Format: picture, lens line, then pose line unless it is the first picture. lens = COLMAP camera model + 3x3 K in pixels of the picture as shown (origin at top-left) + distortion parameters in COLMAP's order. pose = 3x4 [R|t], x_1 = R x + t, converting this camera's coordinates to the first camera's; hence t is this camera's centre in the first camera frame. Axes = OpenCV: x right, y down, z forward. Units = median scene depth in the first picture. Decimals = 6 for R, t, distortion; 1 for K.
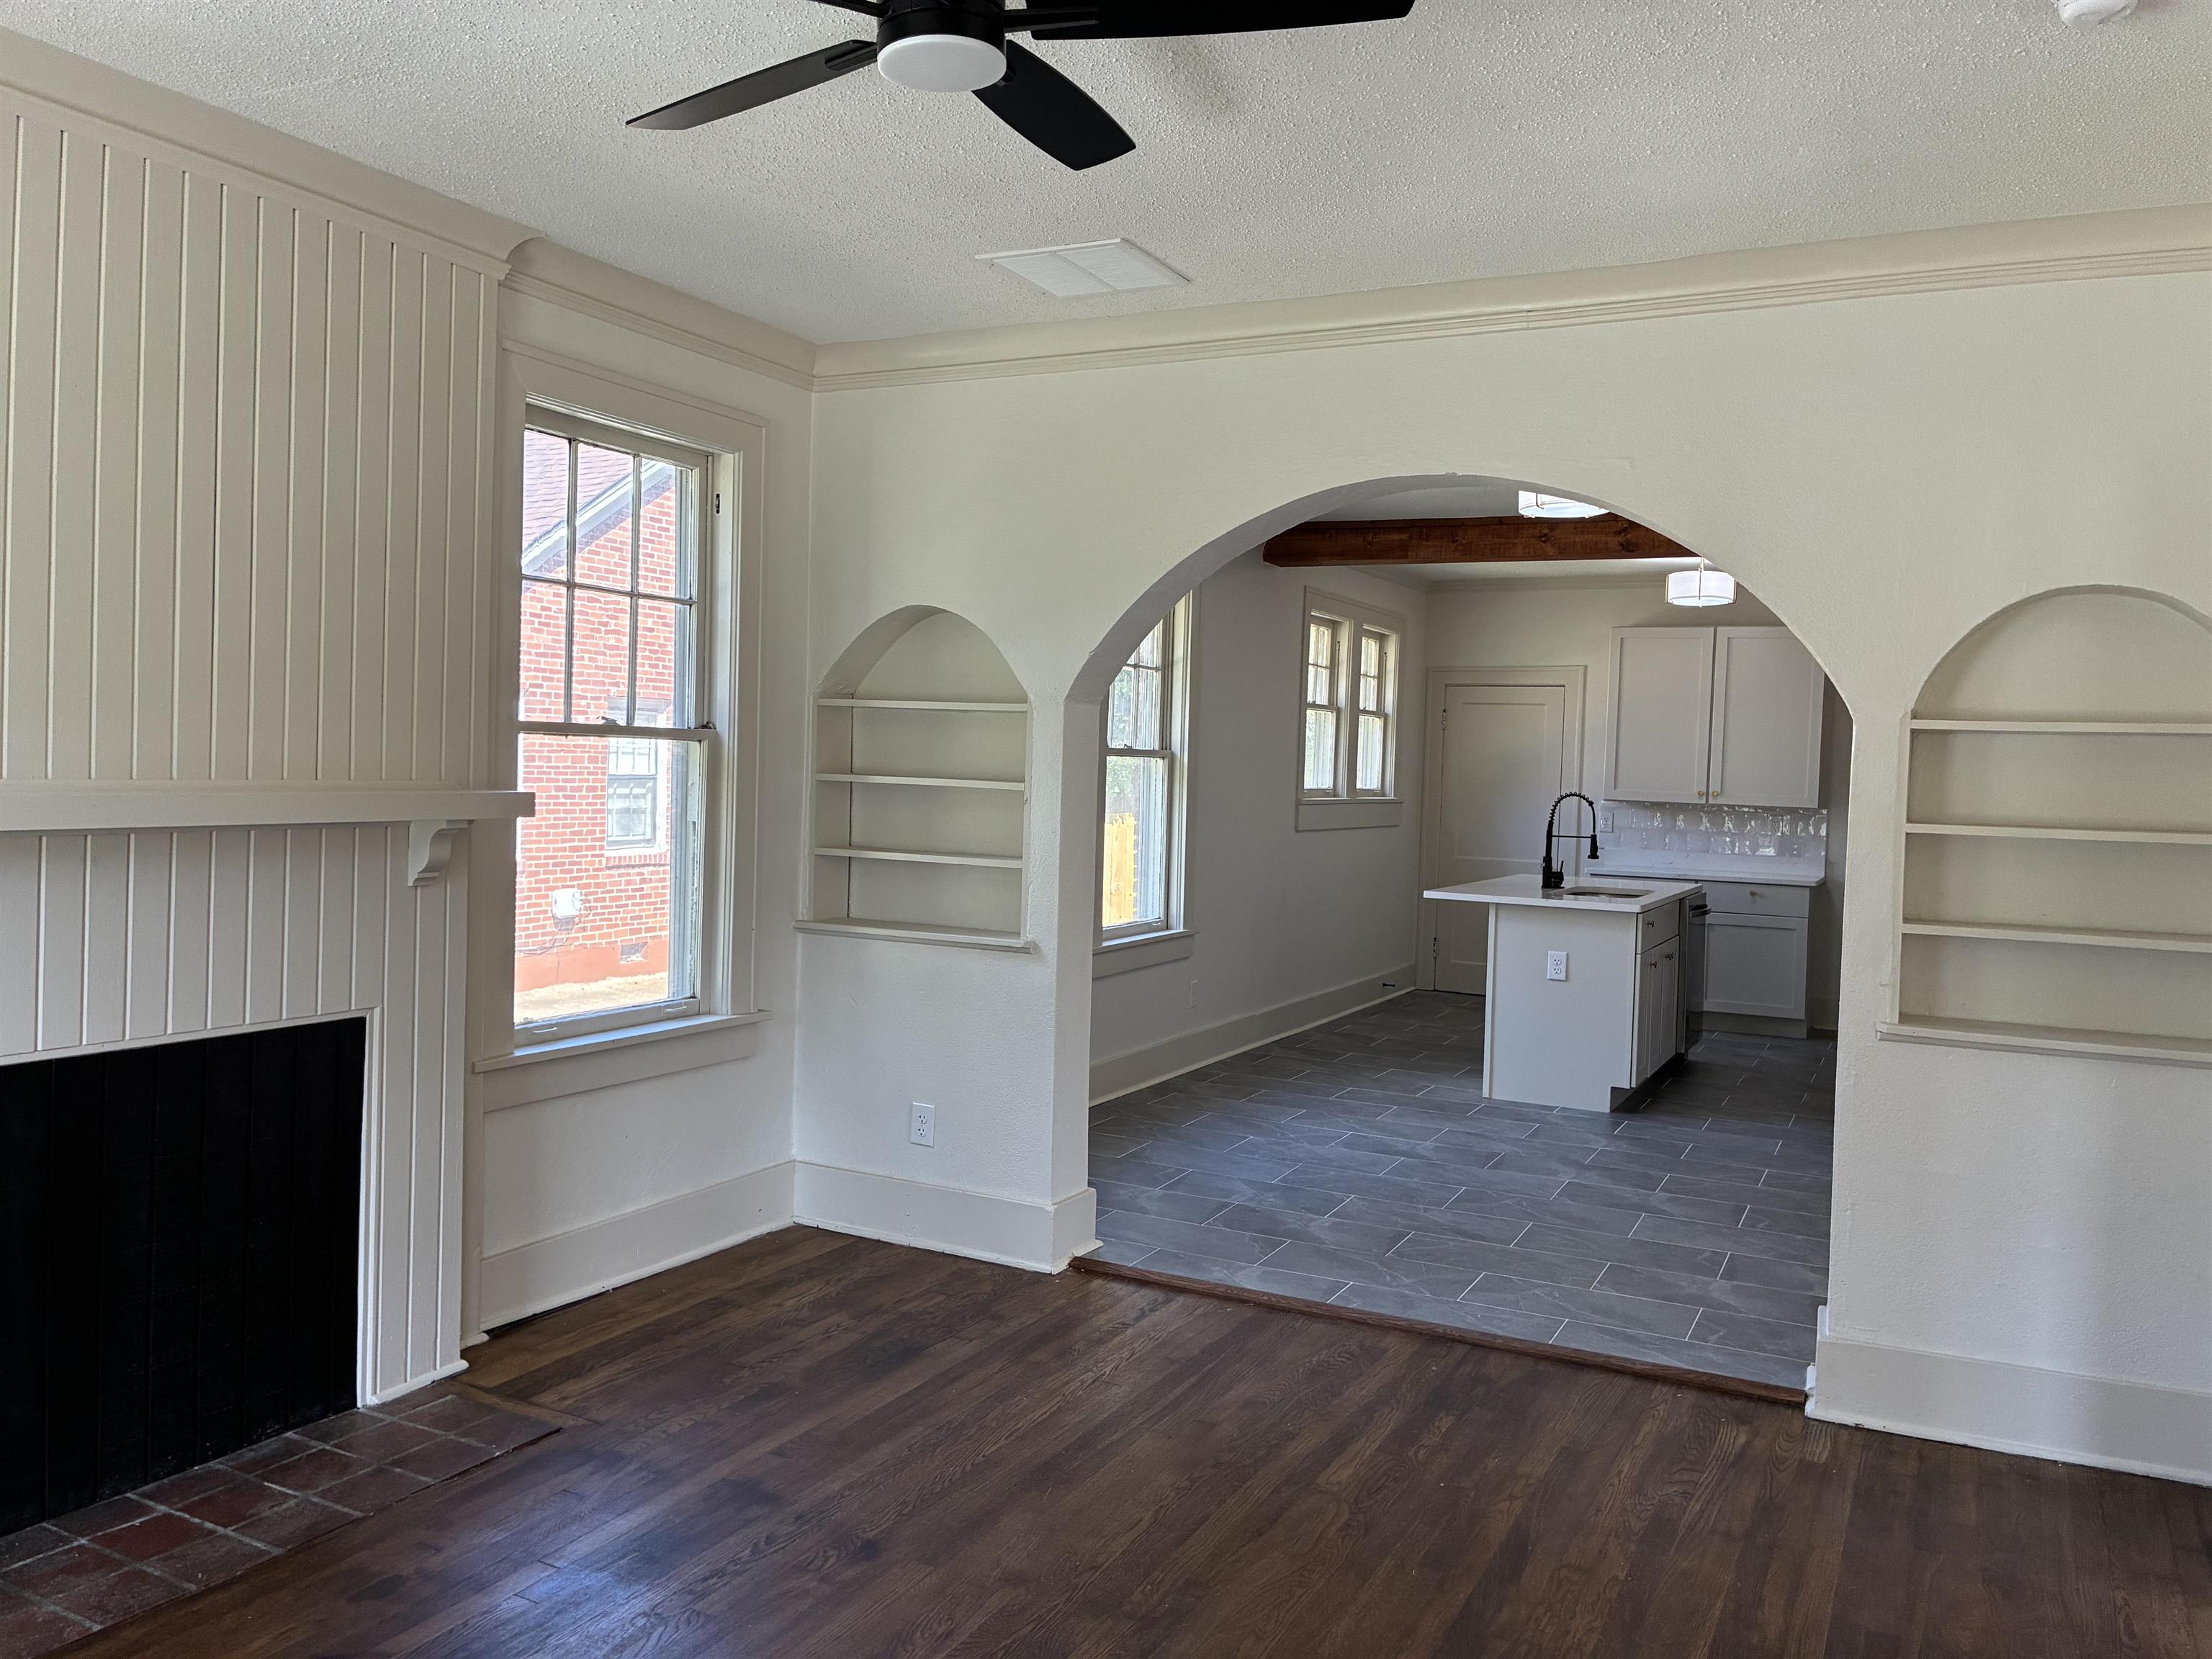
lens RADIAL K [[1694.7, 0, 1104.3], [0, 1694.7, 808.9], [0, 0, 1]] dist [0.053251, -0.066108]
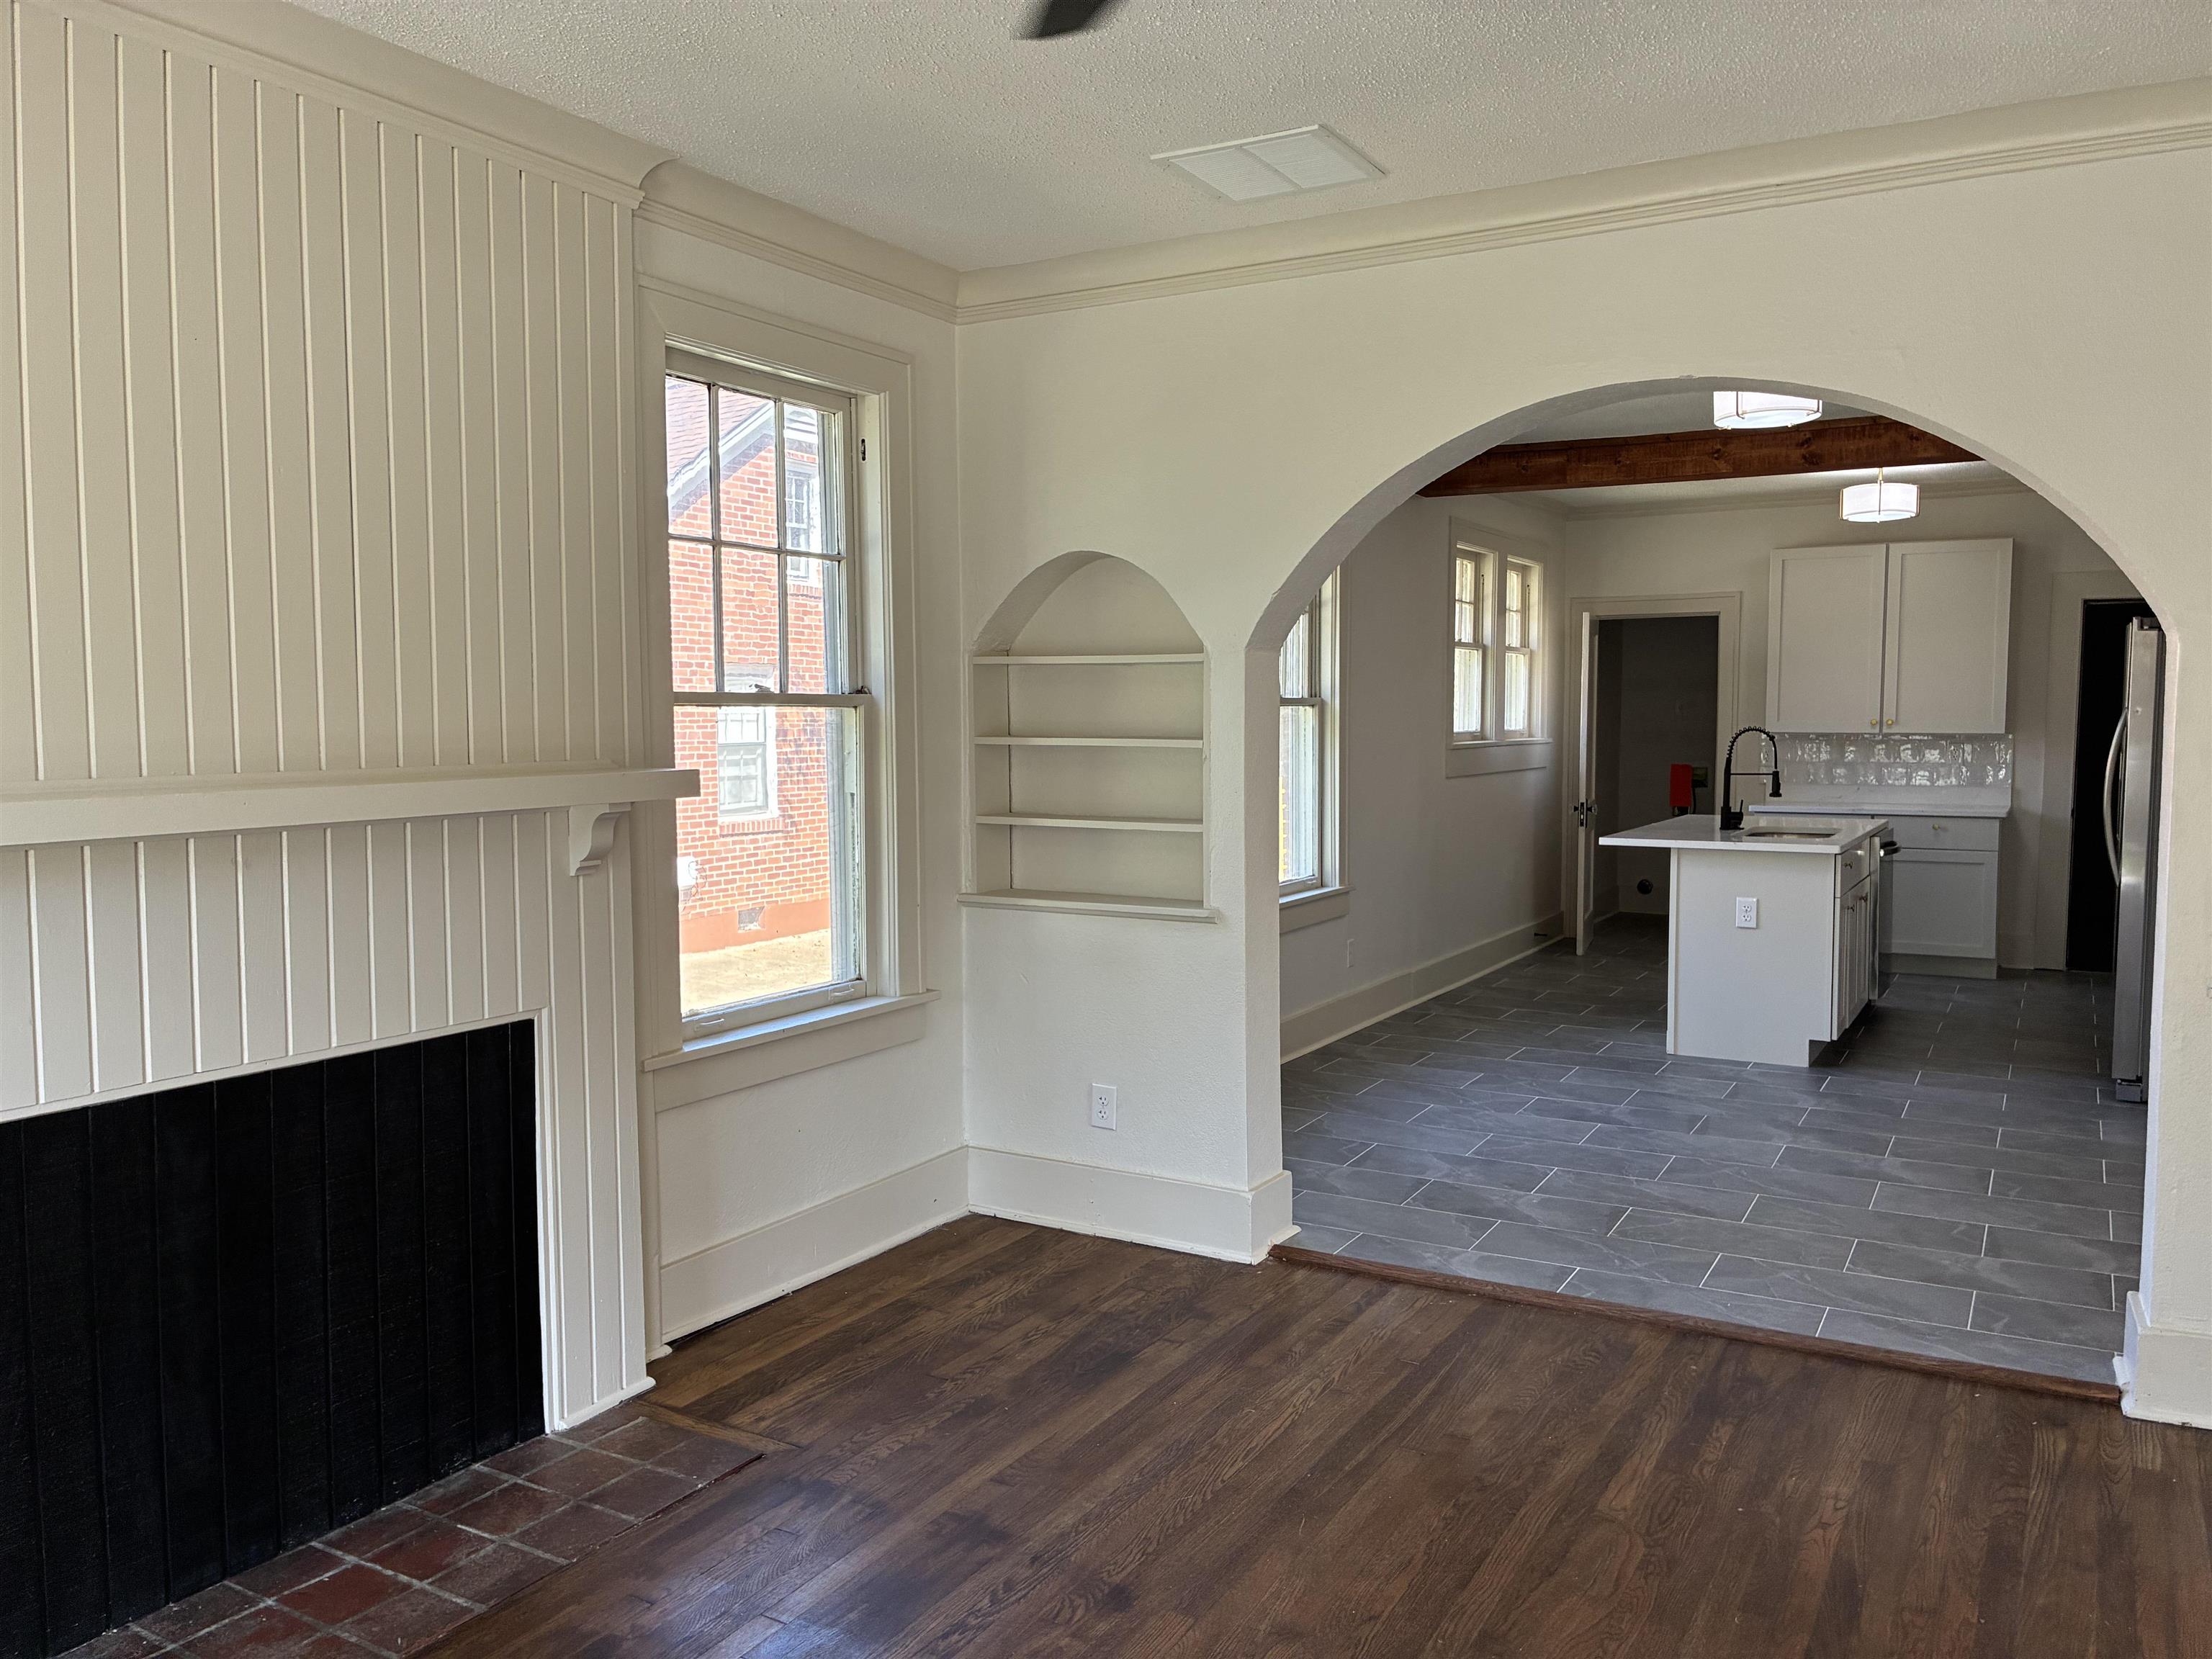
lens RADIAL K [[1694.7, 0, 1109.3], [0, 1694.7, 824.9], [0, 0, 1]] dist [0.053251, -0.066108]
pose [[0.998250, -0.031990, -0.049727, -0.056911], [0.033898, 0.998702, 0.038023, -0.005996], [0.048446, -0.039642, 0.998039, 0.076593]]
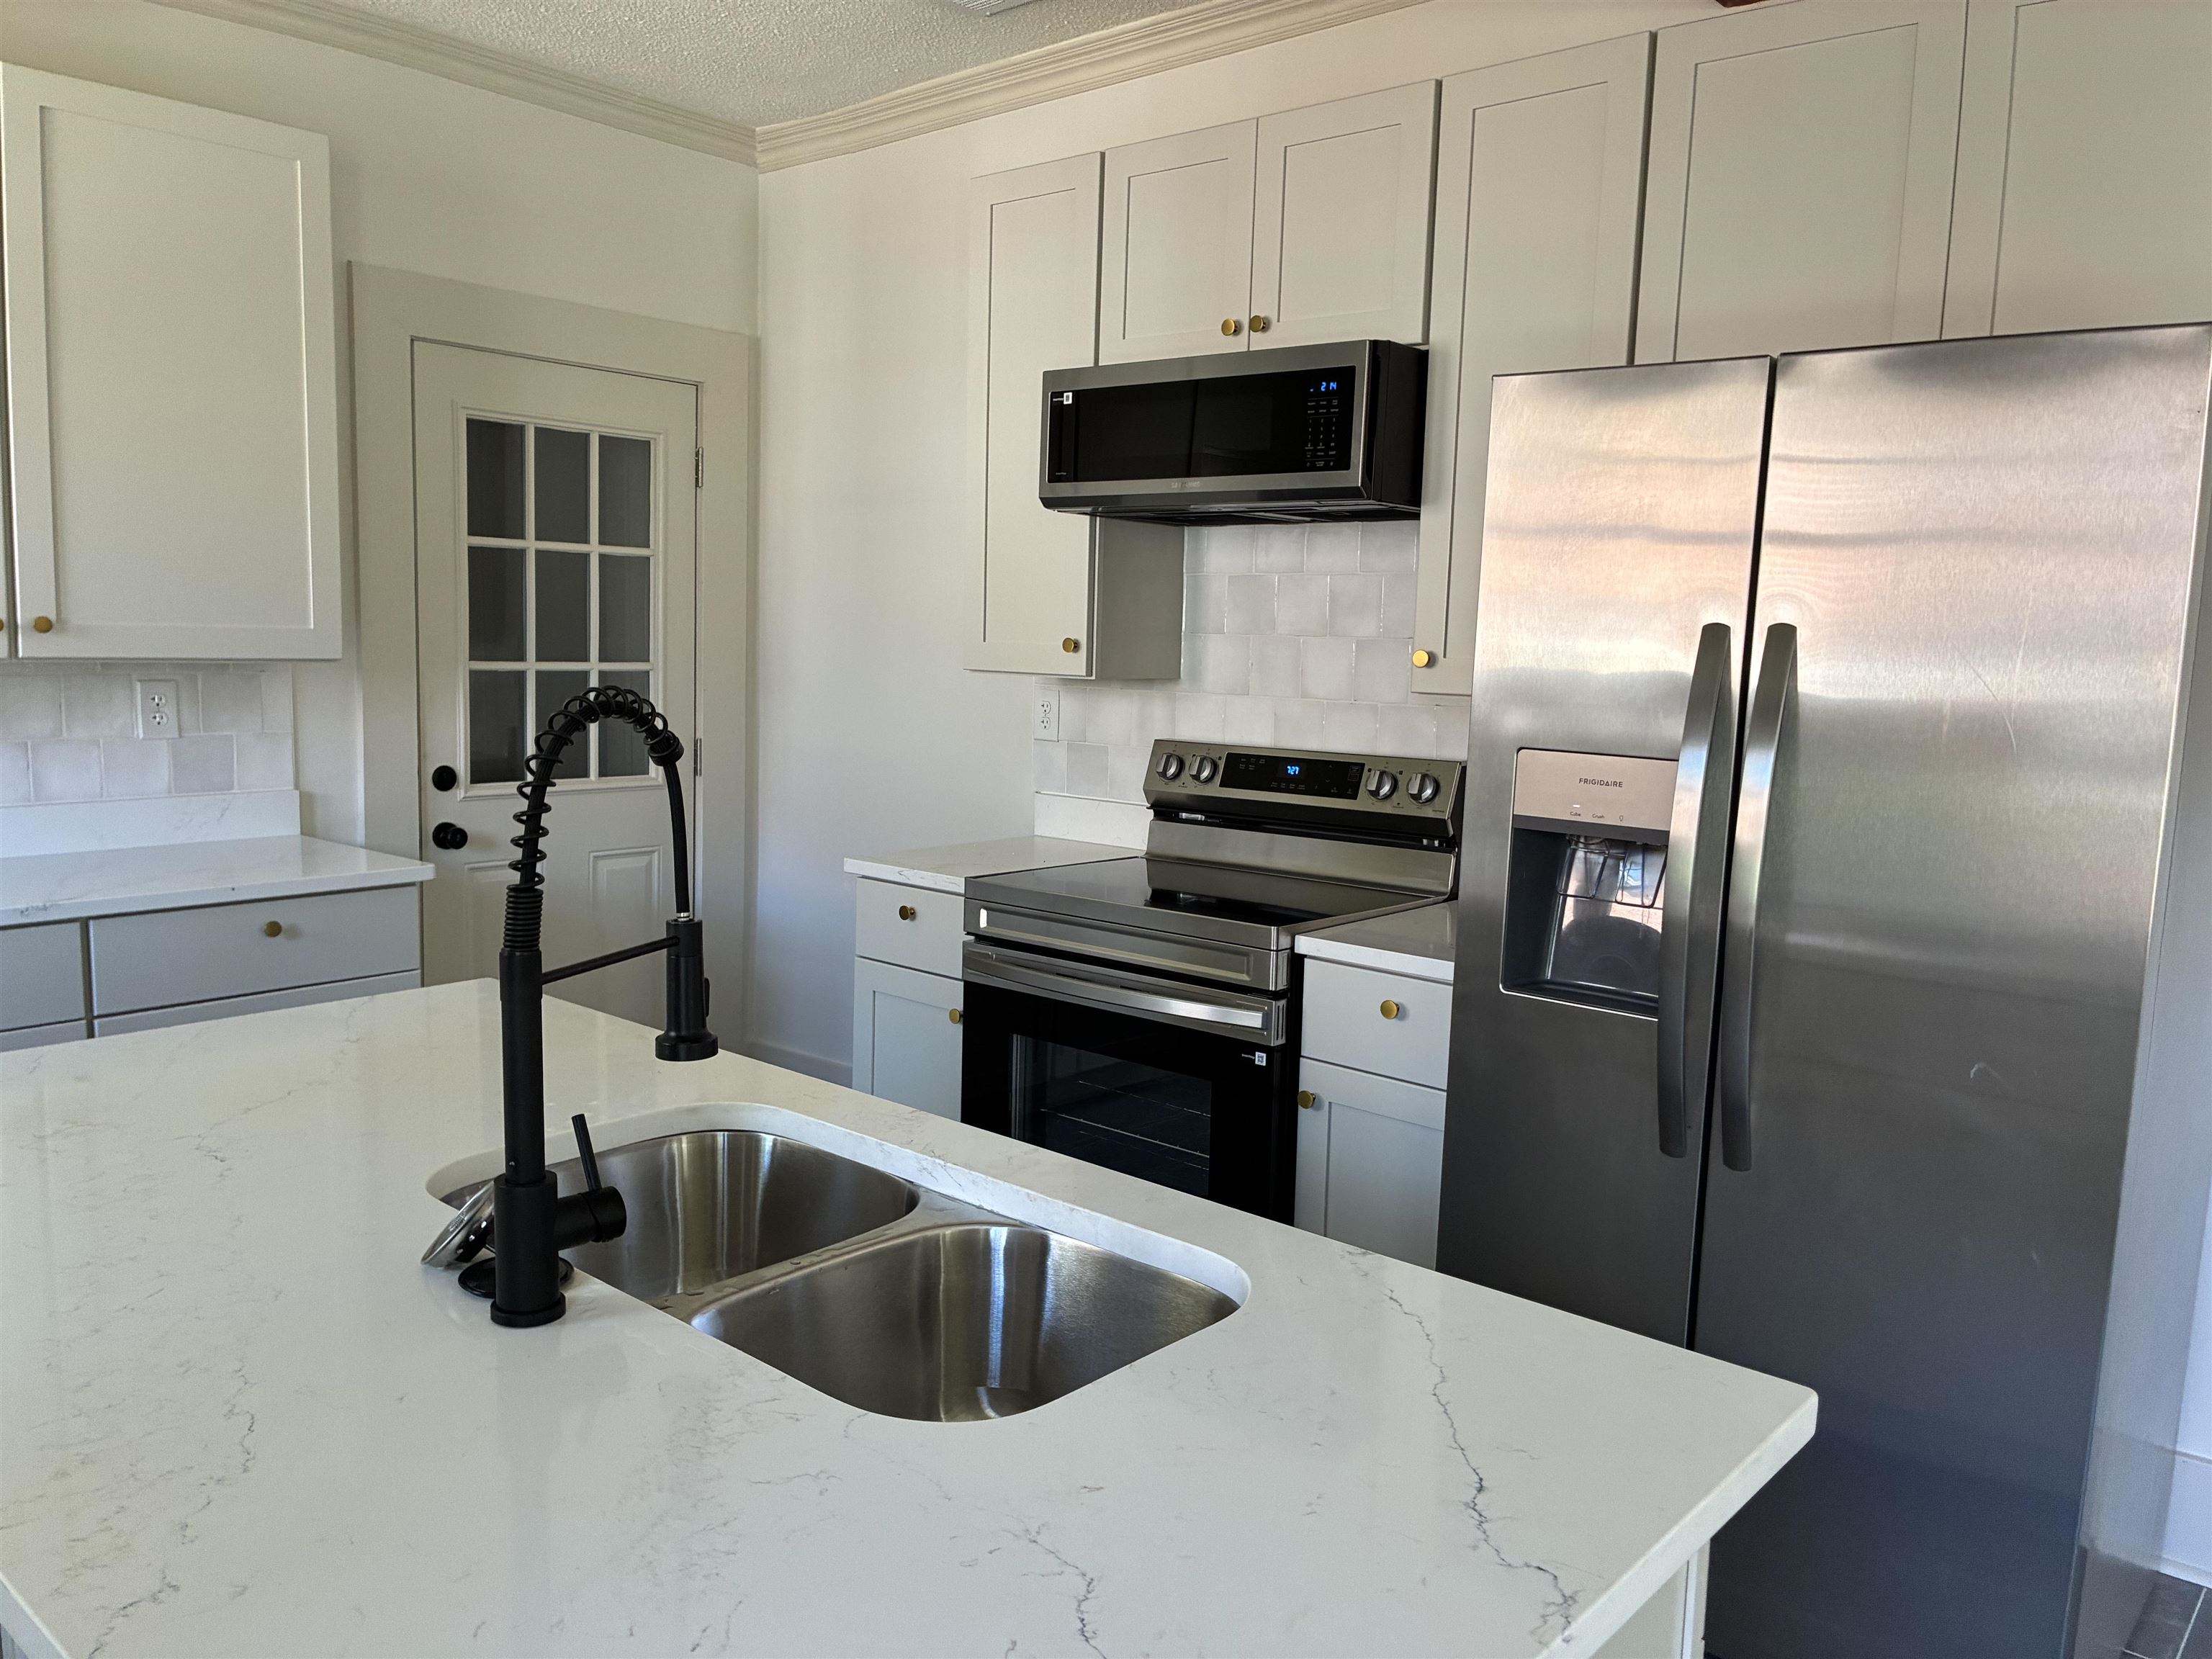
lens RADIAL K [[1694.7, 0, 1084.0], [0, 1694.7, 847.5], [0, 0, 1]] dist [0.053251, -0.066108]
pose [[0.259102, -0.154861, 0.953354, 0.224762], [0.008283, 0.987382, 0.158138, -0.035180], [-0.965814, -0.033077, 0.257115, 1.580707]]
